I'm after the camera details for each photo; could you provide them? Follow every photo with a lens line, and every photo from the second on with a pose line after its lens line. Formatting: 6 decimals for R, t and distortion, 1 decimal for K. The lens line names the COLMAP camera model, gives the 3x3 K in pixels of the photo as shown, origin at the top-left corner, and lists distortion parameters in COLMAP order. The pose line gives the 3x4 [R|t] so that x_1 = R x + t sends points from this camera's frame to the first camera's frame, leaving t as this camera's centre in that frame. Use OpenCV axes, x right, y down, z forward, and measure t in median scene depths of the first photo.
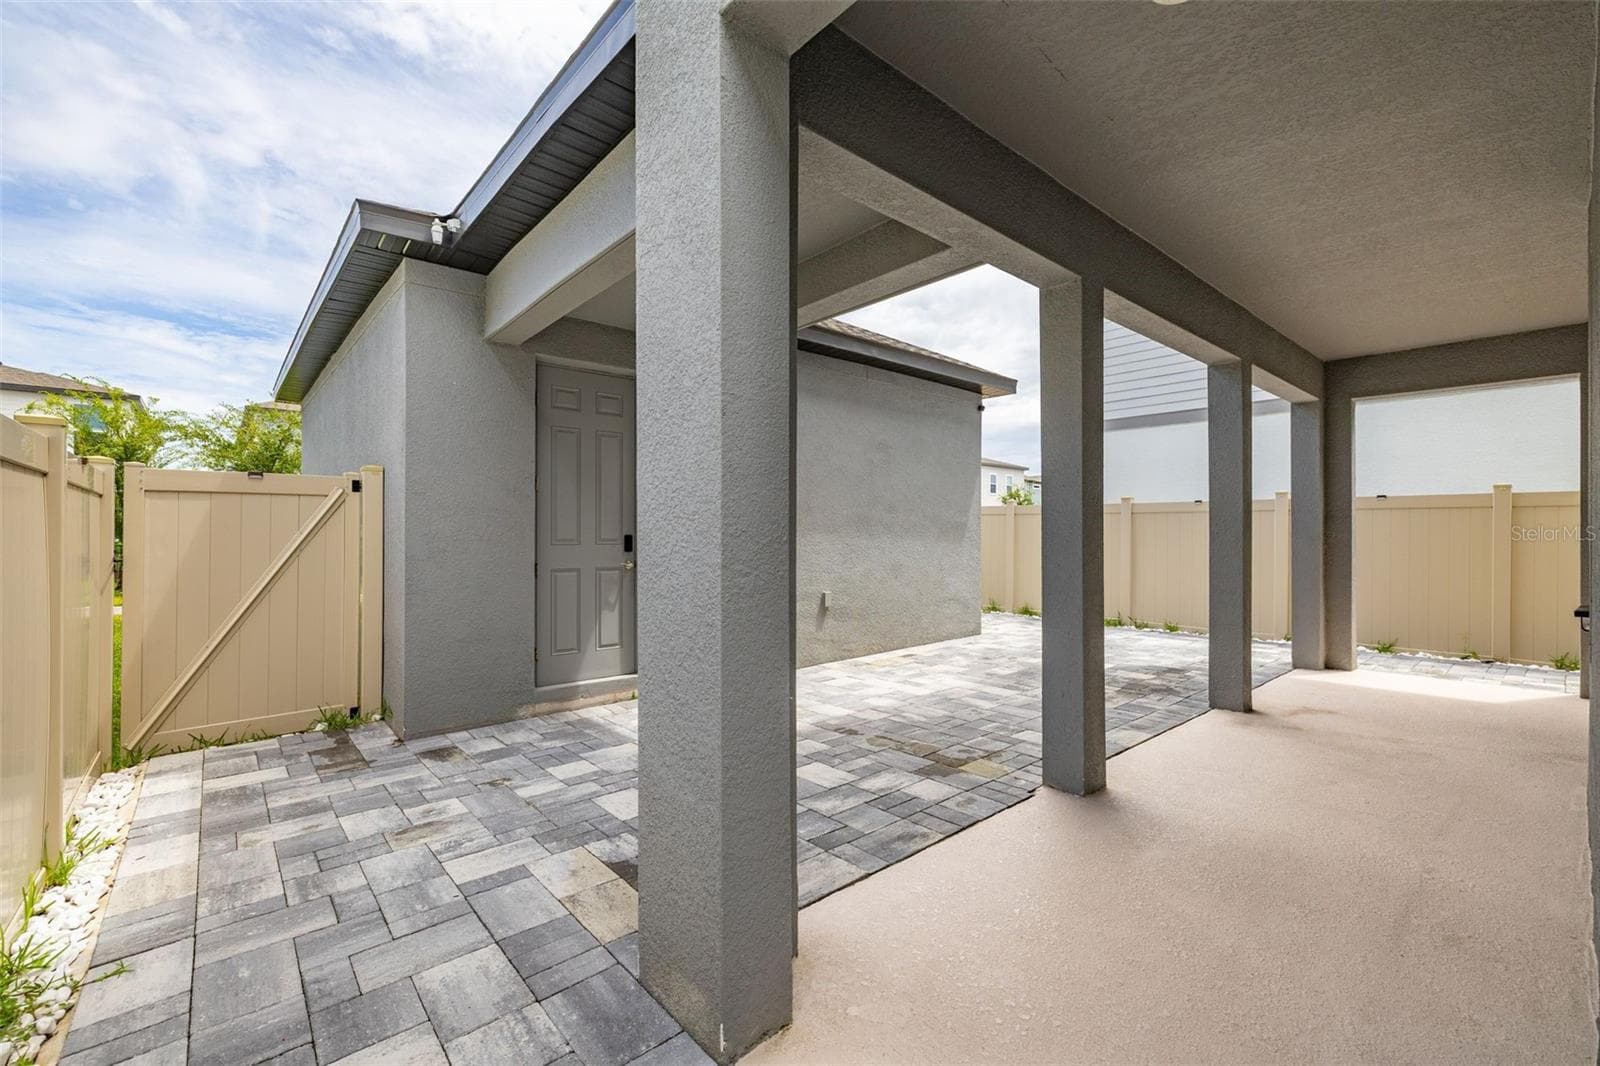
lens RADIAL K [[674.2, 0, 787.5], [0, 674.2, 526.9], [0, 0, 1]] dist [0.000642, 0.000237]
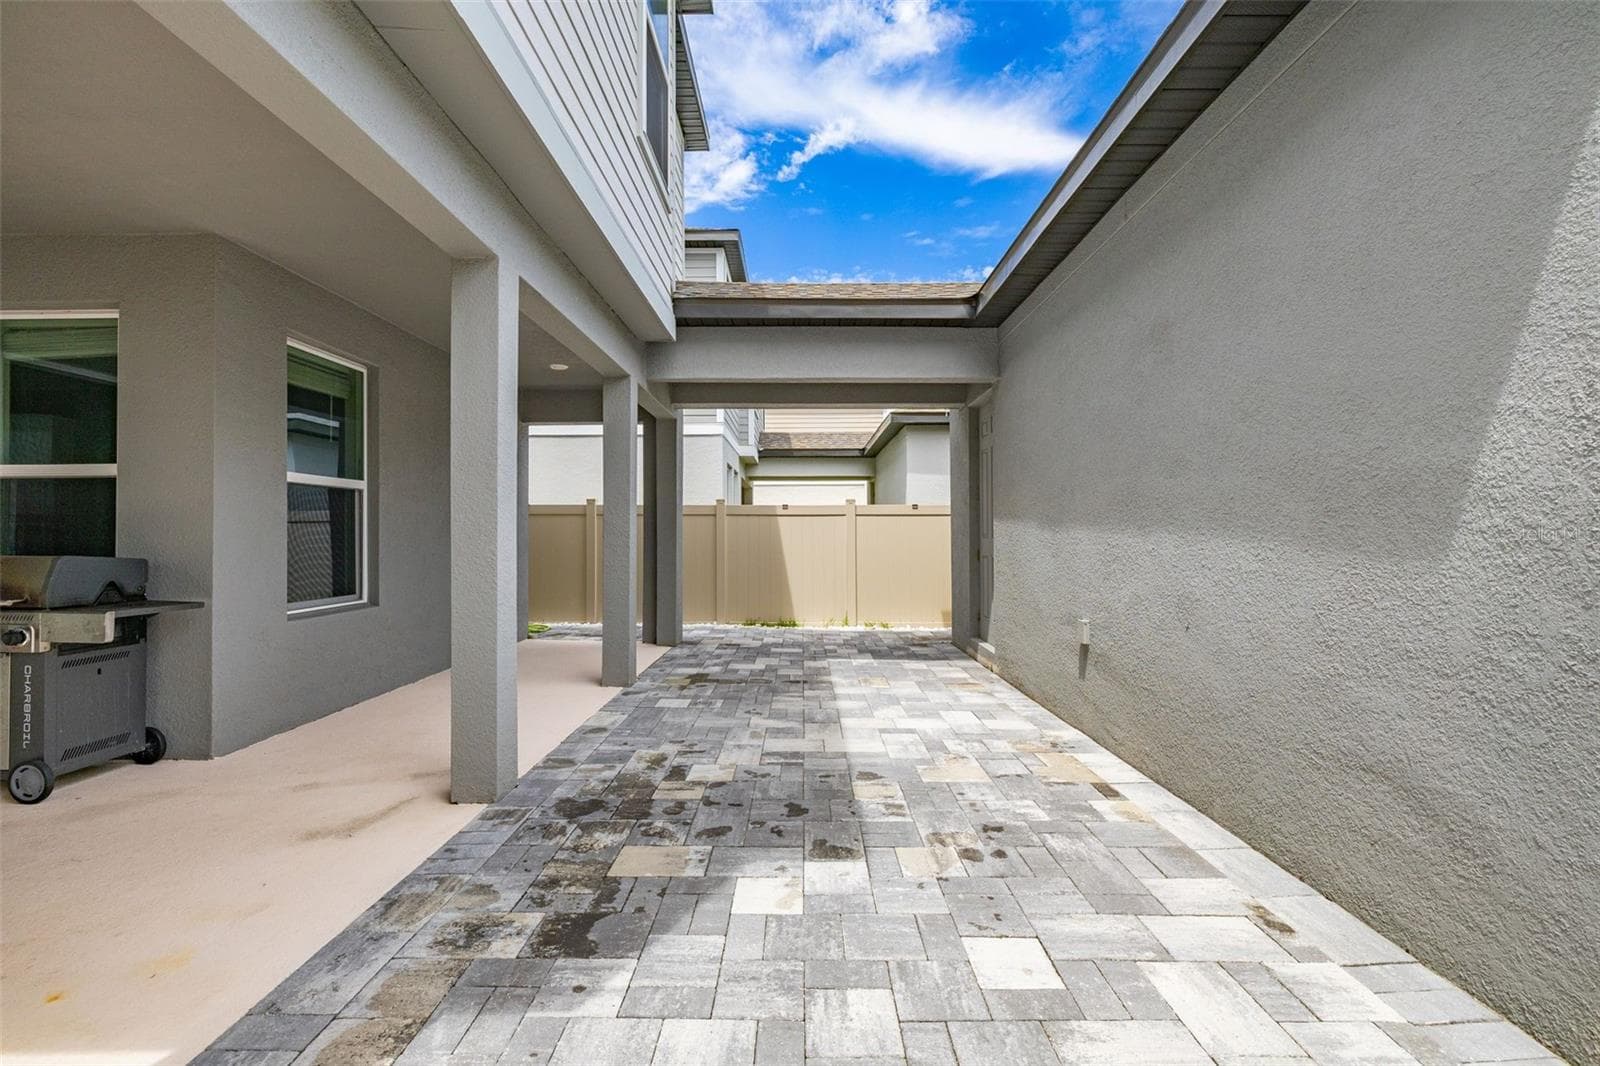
lens RADIAL K [[674.2, 0, 800.2], [0, 674.2, 528.7], [0, 0, 1]] dist [0.000642, 0.000237]
pose [[-0.648053, -0.005463, -0.761575, 0.996797], [0.010334, 0.999819, -0.015966, 0.027537], [0.761525, -0.018217, -0.647880, 1.721832]]
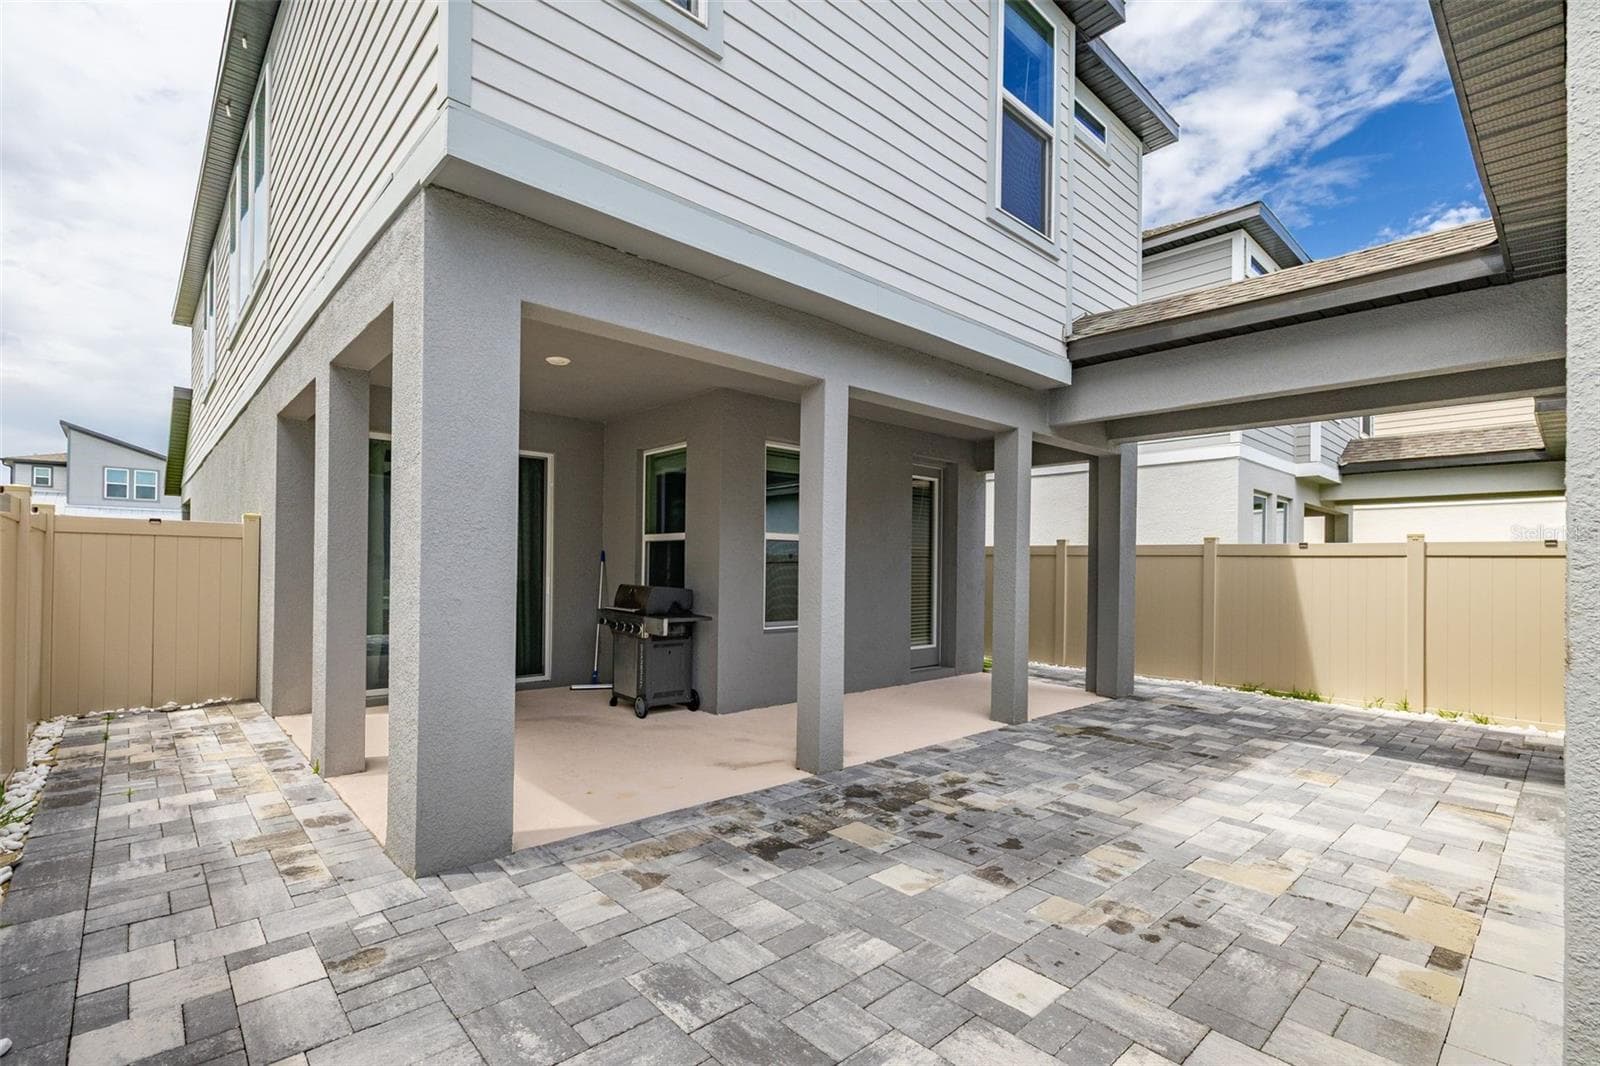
lens RADIAL K [[720.0, 0, 757.6], [0, 720.0, 563.7], [0, 0, 1]] dist [-0.000215, 0.001237]
pose [[-0.999867, -0.012696, -0.010235, 0.784499], [-0.012574, 0.999850, -0.011883, 0.008132], [0.010385, -0.011753, -0.999877, 2.037476]]
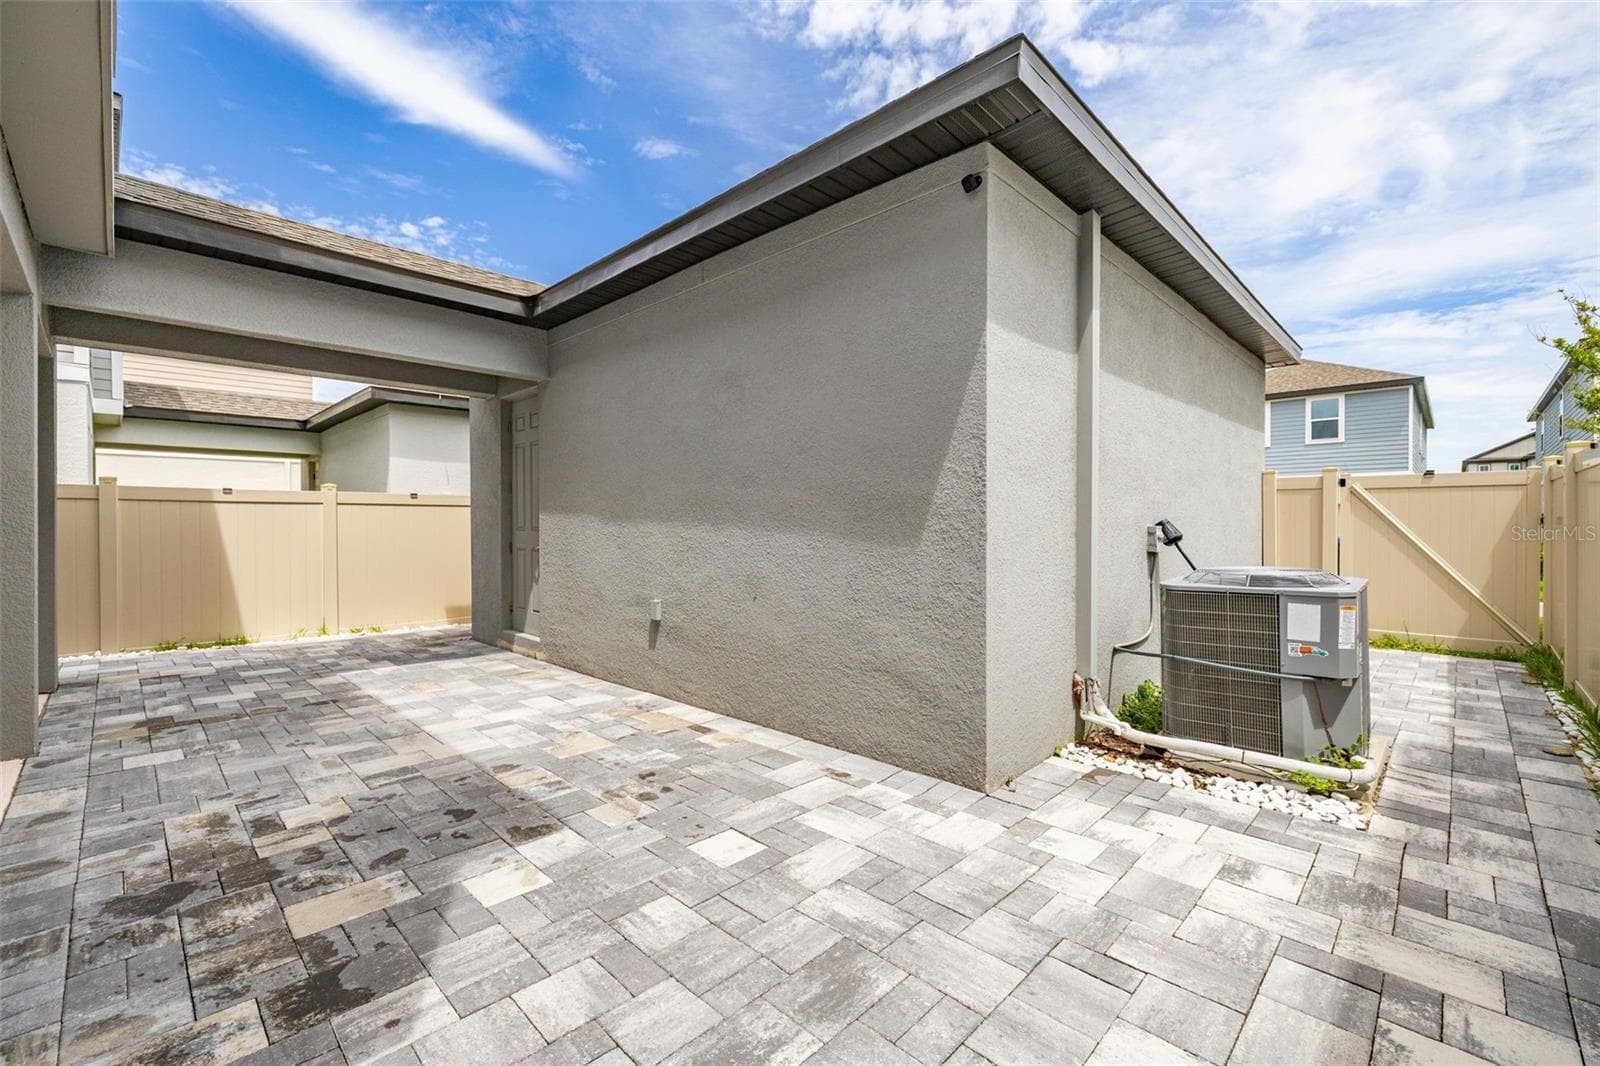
lens RADIAL K [[674.2, 0, 799.0], [0, 674.2, 529.9], [0, 0, 1]] dist [0.000642, 0.000237]
pose [[0.091403, 0.010759, -0.995756, 1.161354], [0.010871, 0.999871, 0.011801, 0.015710], [0.995755, -0.011904, 0.091274, 1.559788]]
